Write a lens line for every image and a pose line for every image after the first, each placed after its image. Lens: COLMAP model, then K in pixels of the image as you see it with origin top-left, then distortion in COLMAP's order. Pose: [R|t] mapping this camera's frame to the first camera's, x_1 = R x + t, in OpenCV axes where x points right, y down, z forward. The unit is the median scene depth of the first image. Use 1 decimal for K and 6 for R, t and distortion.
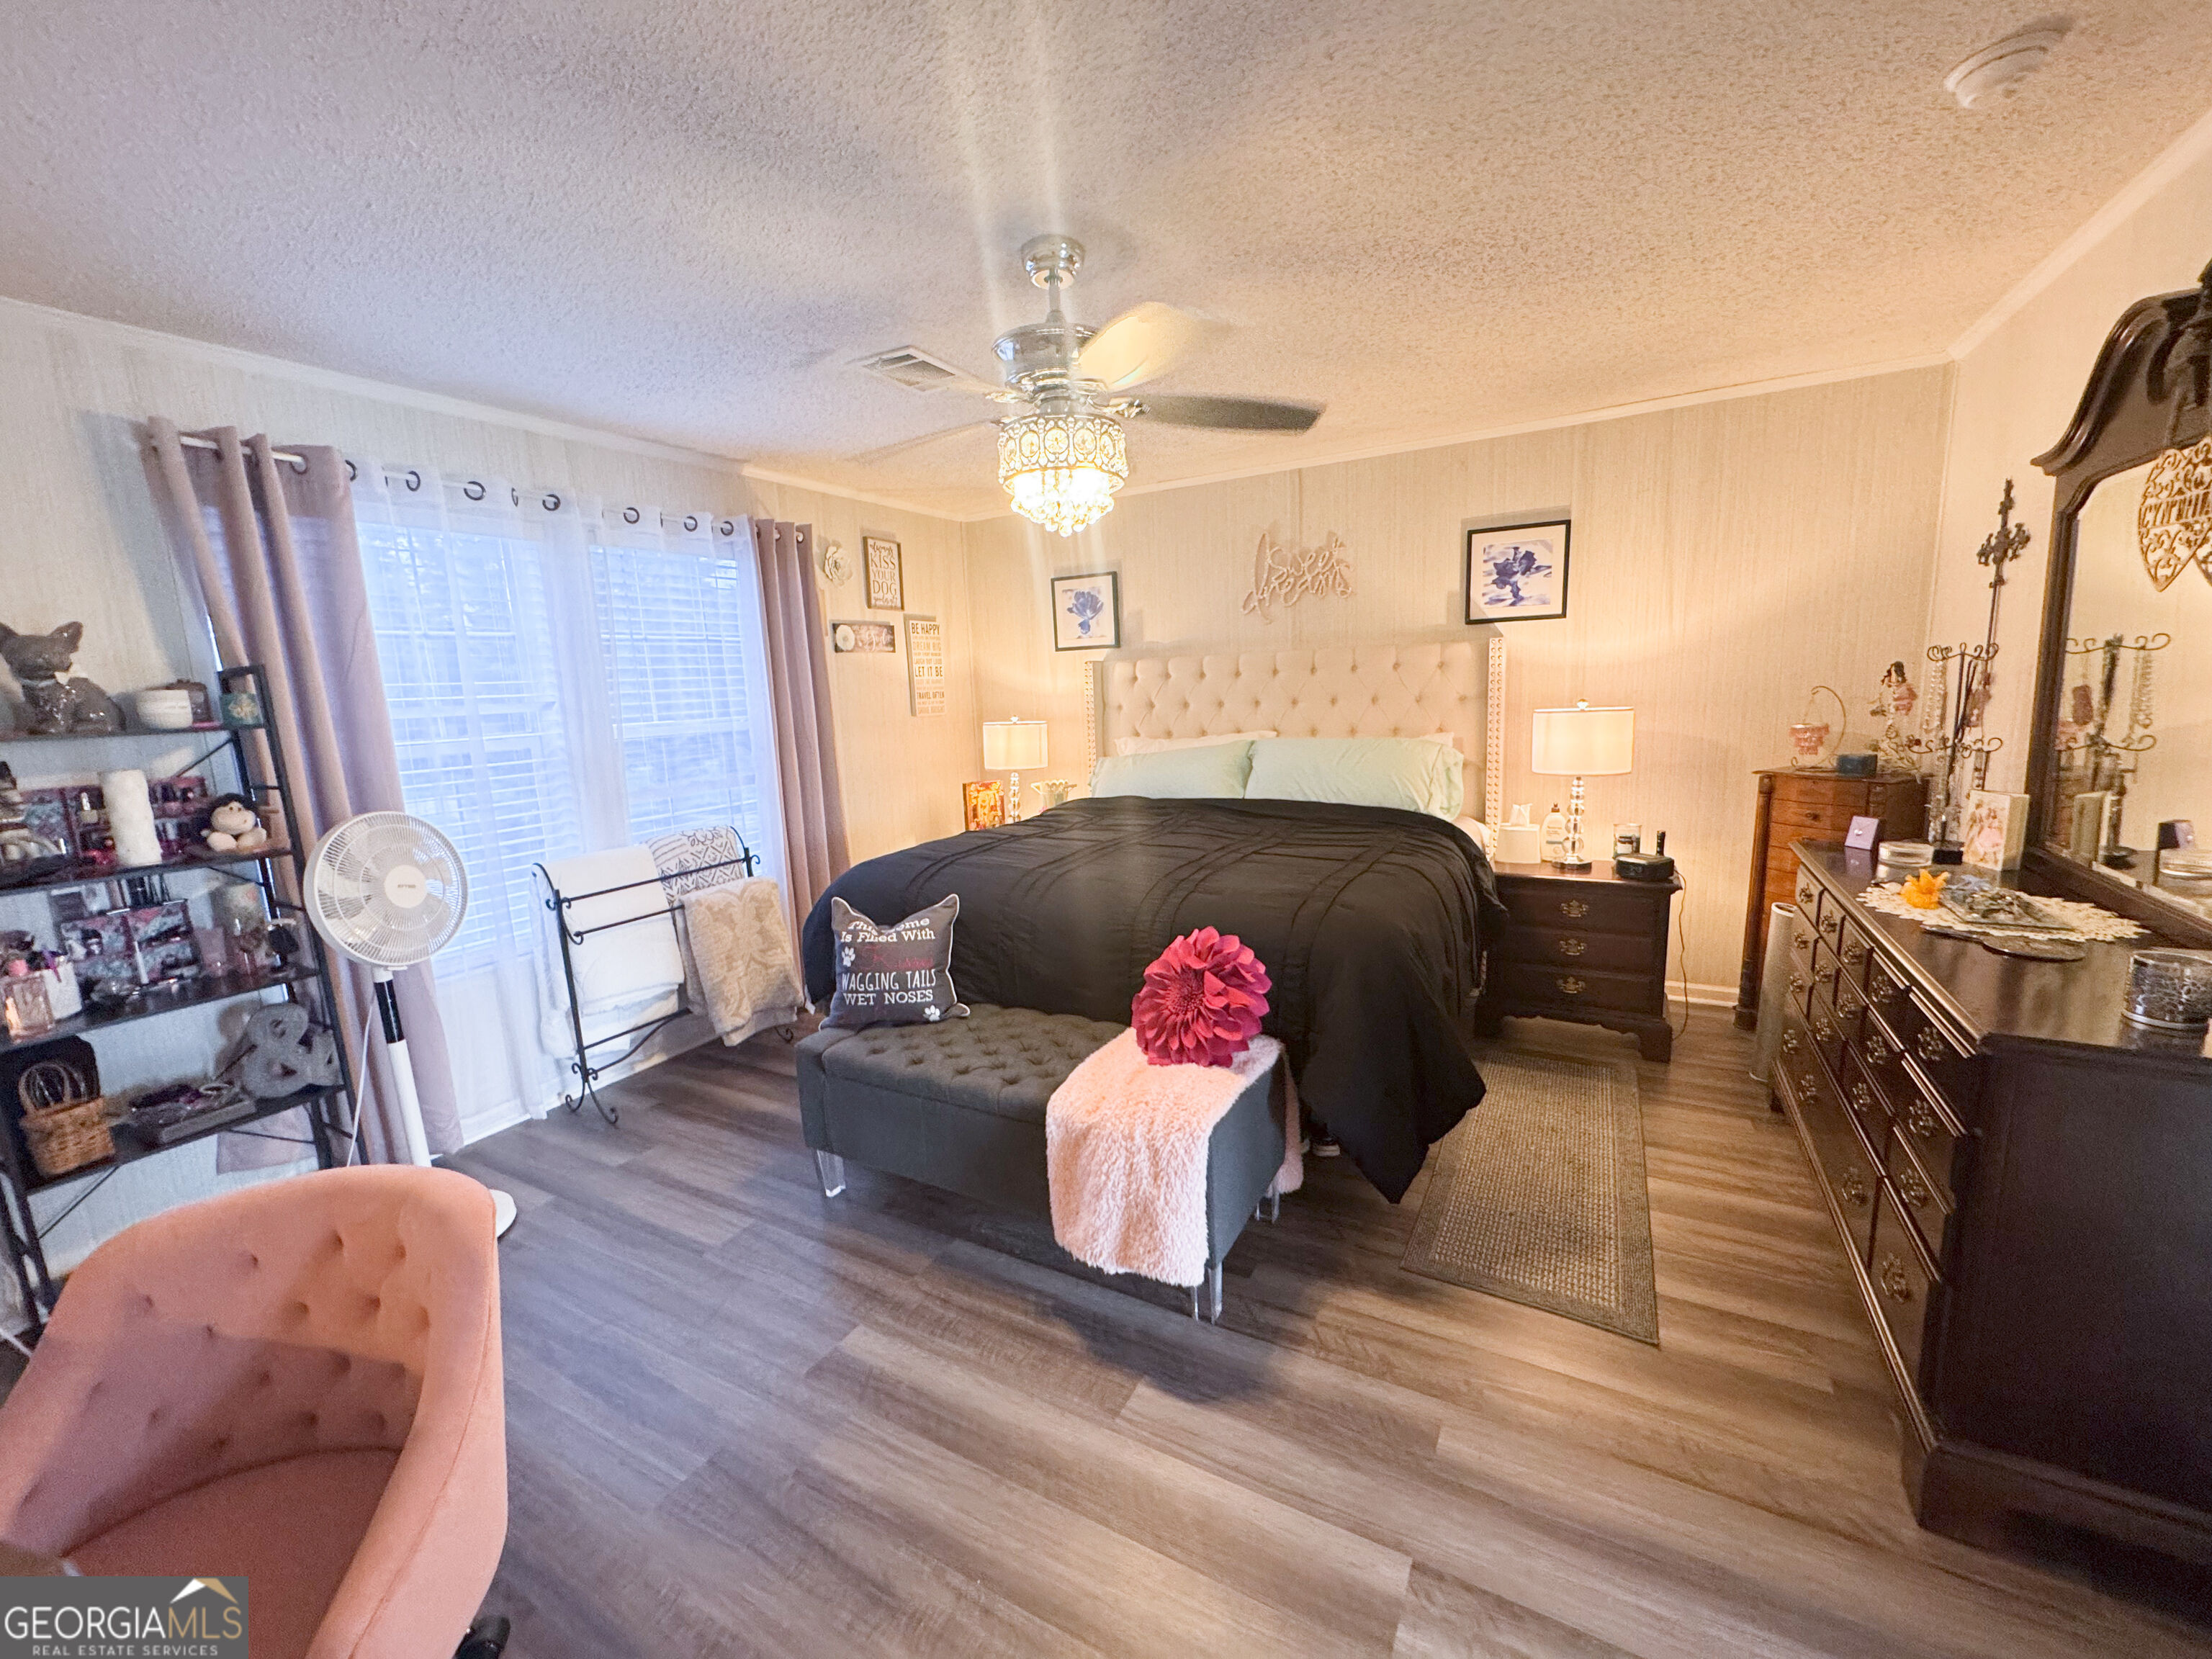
lens RADIAL K [[879.4, 0, 1106.0], [0, 879.4, 829.5], [0, 0, 1]] dist [-0.003315, -0.000485]
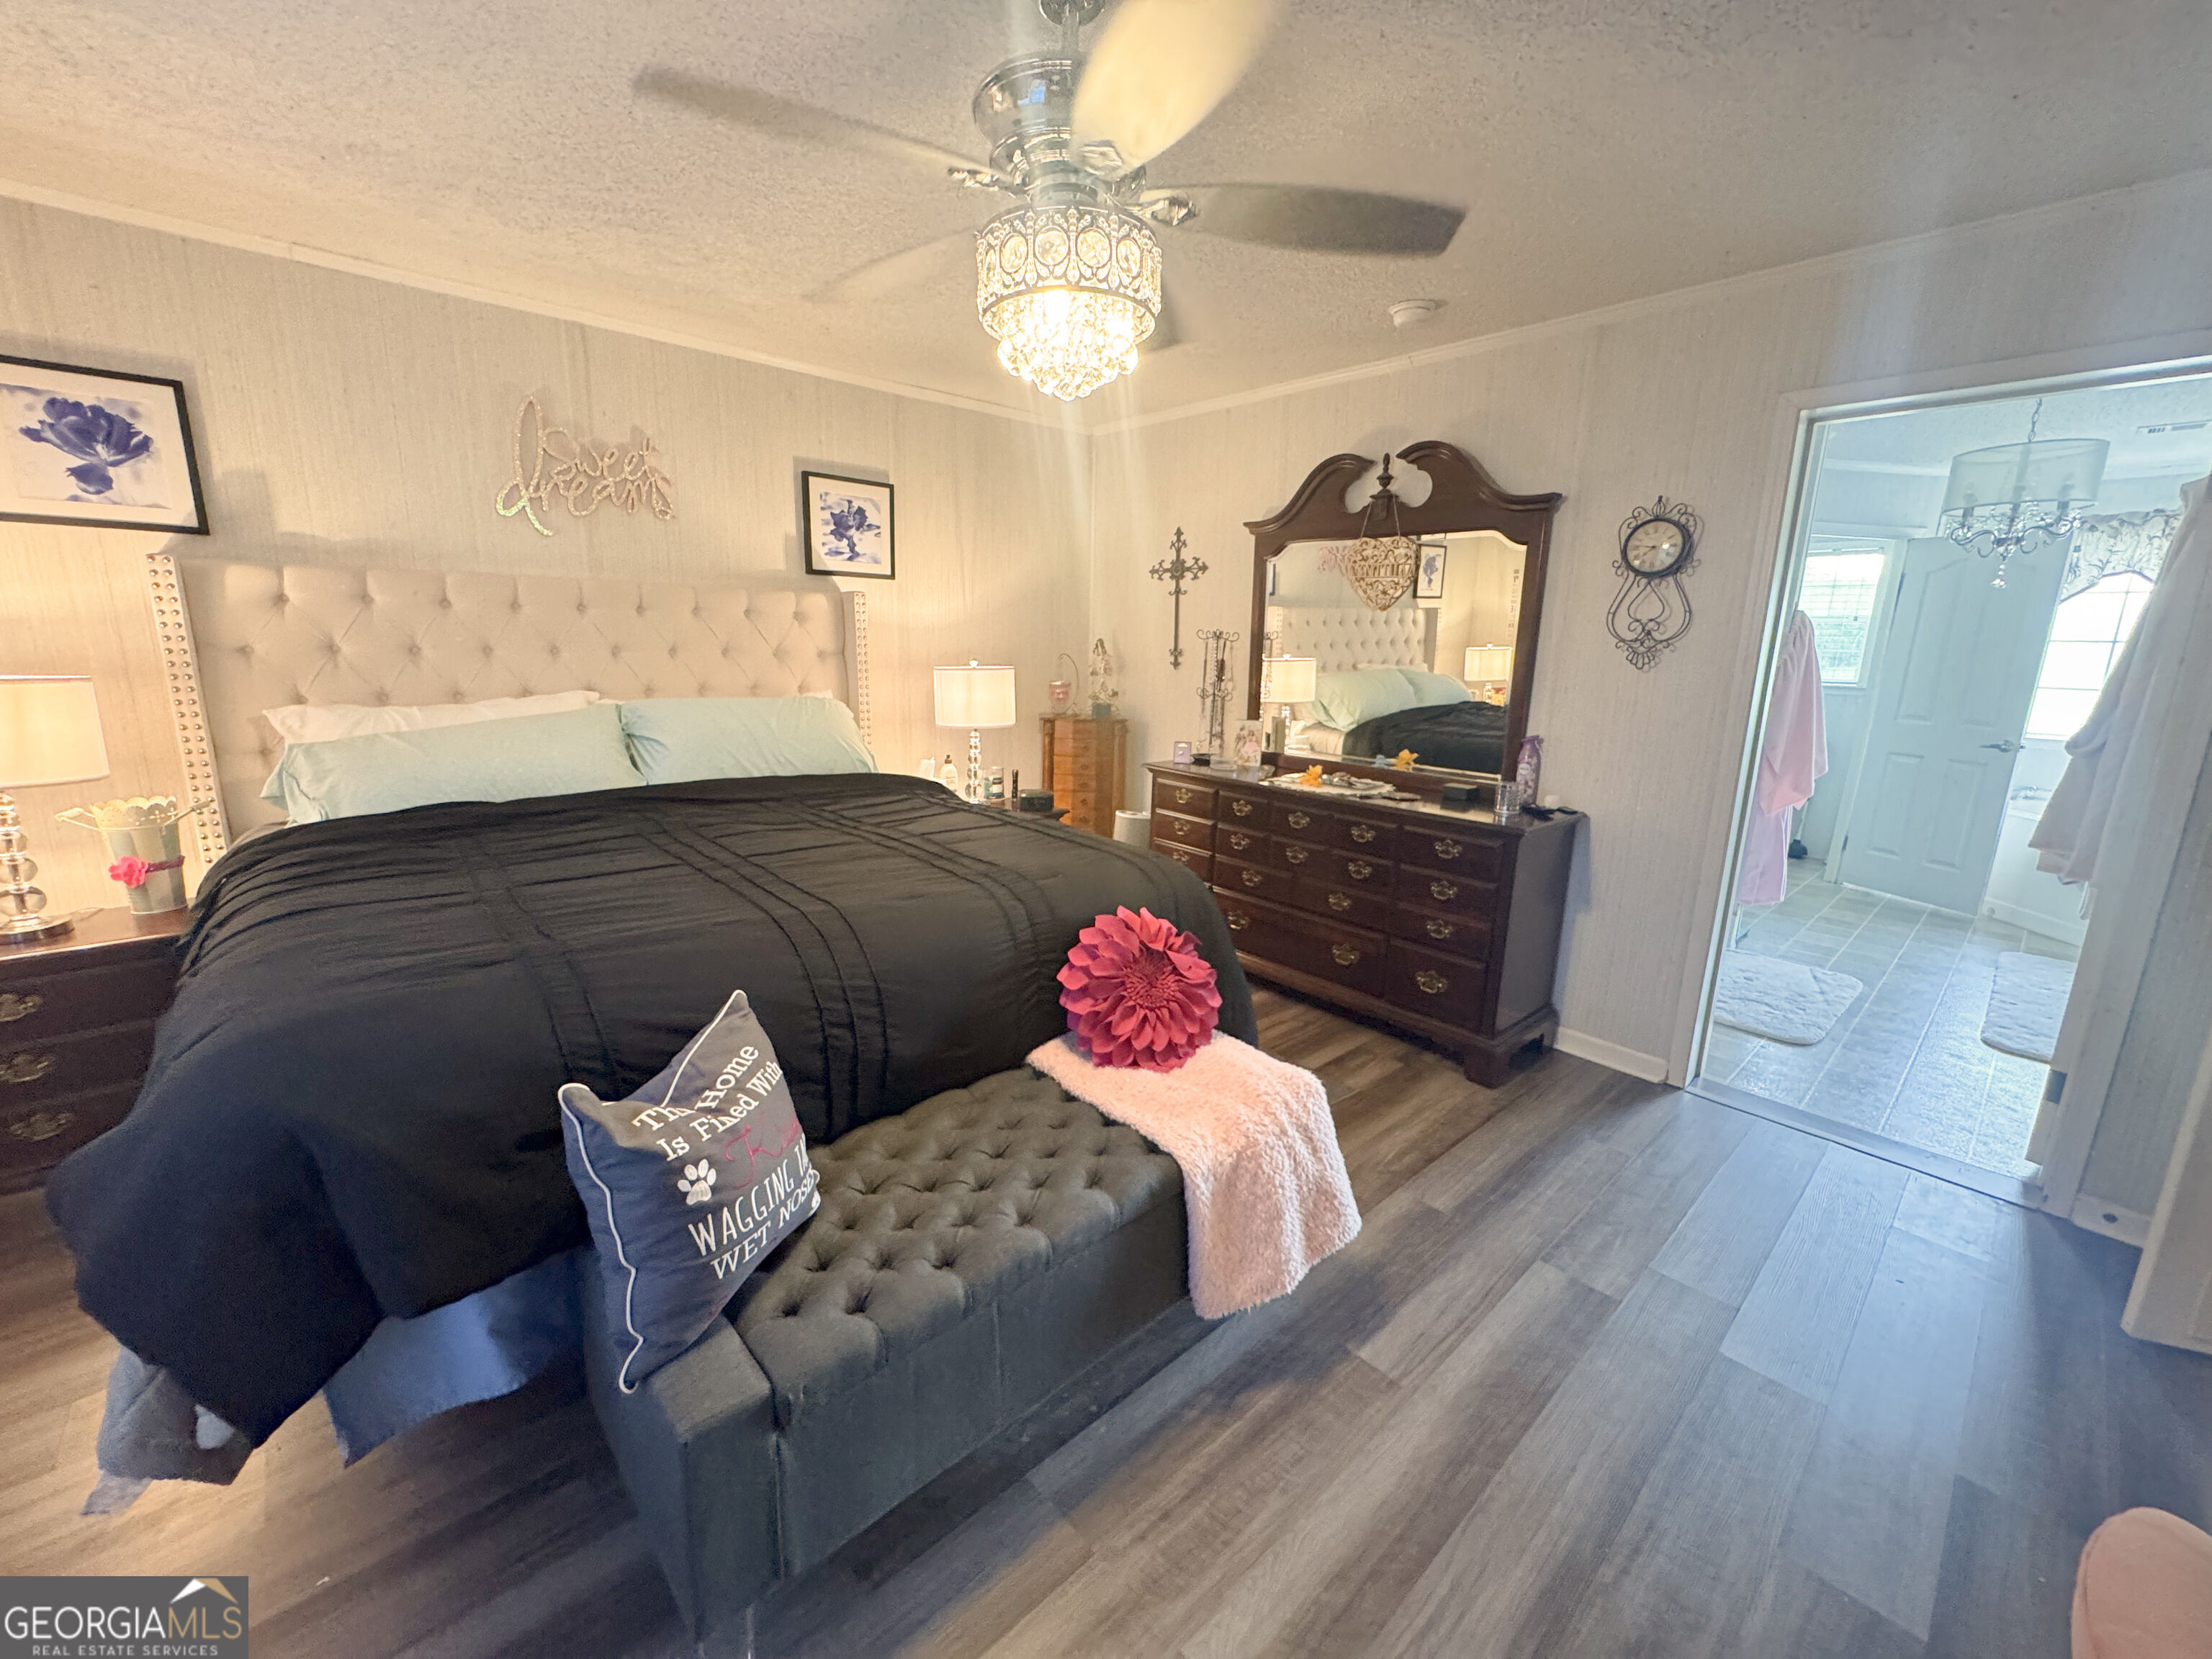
lens RADIAL K [[879.4, 0, 1106.0], [0, 879.4, 829.5], [0, 0, 1]] dist [-0.003315, -0.000485]
pose [[0.319863, -0.152984, 0.935031, -0.410516], [0.117369, 0.985675, 0.121120, -0.043018], [-0.940166, 0.071001, 0.333237, 0.421496]]
